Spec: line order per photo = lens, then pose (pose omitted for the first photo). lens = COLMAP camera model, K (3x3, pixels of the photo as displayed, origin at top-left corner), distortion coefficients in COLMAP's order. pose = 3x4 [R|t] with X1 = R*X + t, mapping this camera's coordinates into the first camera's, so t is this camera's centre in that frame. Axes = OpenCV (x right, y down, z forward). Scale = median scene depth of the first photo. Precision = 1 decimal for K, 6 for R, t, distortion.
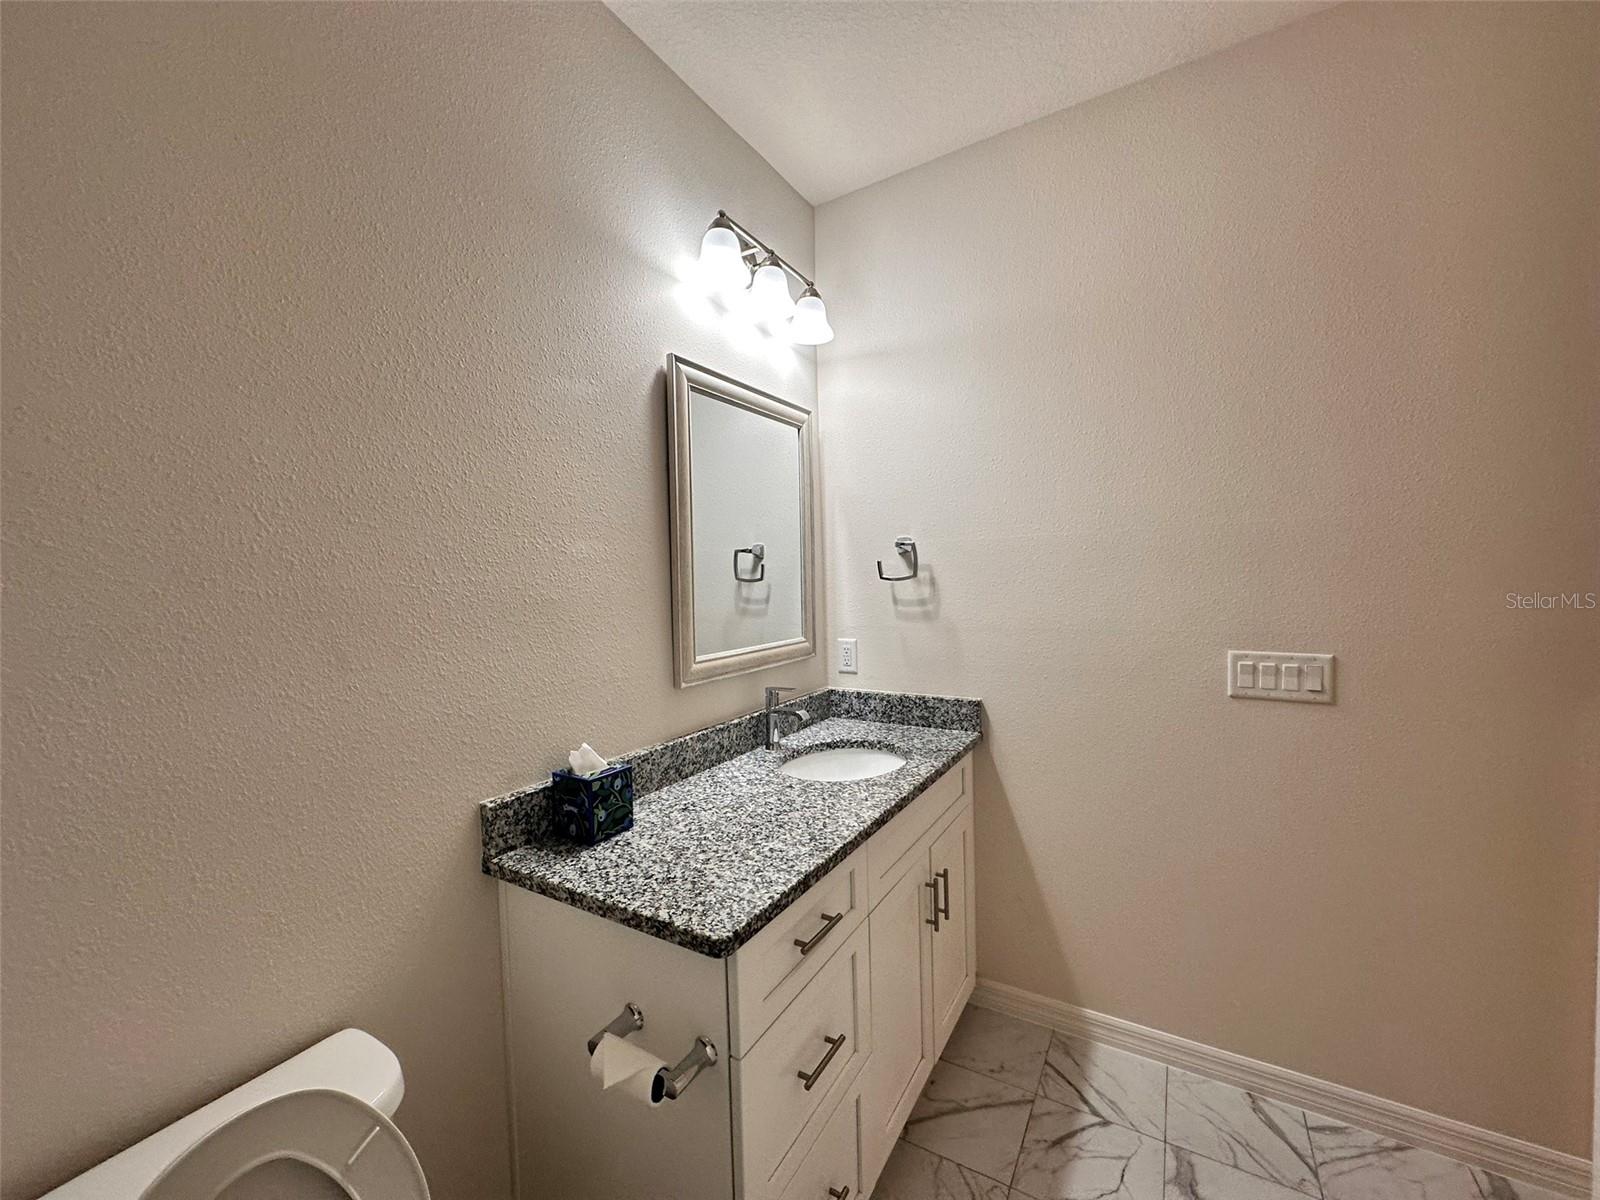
lens RADIAL K [[637.6, 0, 800.0], [0, 637.6, 600.0], [0, 0, 1]] dist [-0.002834, 0.000343]
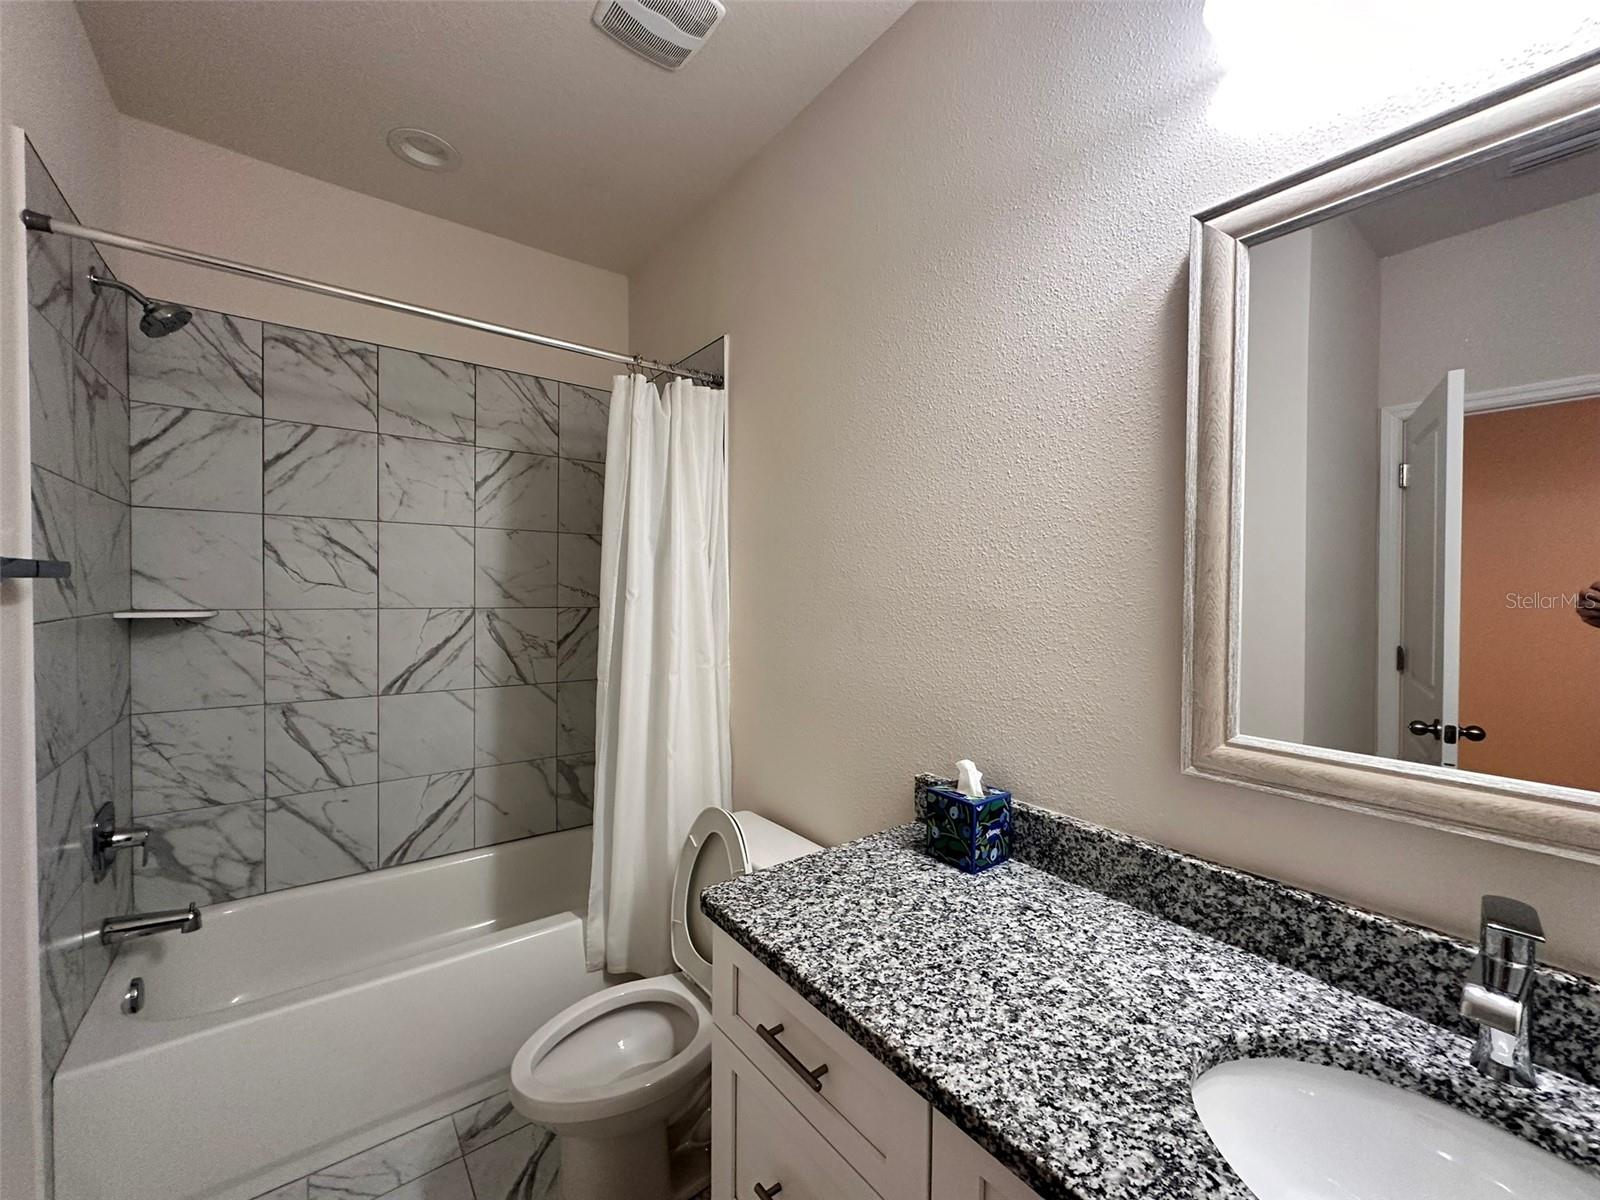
lens RADIAL K [[637.6, 0, 800.0], [0, 637.6, 600.0], [0, 0, 1]] dist [-0.002834, 0.000343]
pose [[-0.359931, 0.040279, -0.932109, 0.576385], [-0.034261, 0.997823, 0.056348, -0.053305], [0.932350, 0.052216, -0.357768, 1.008218]]
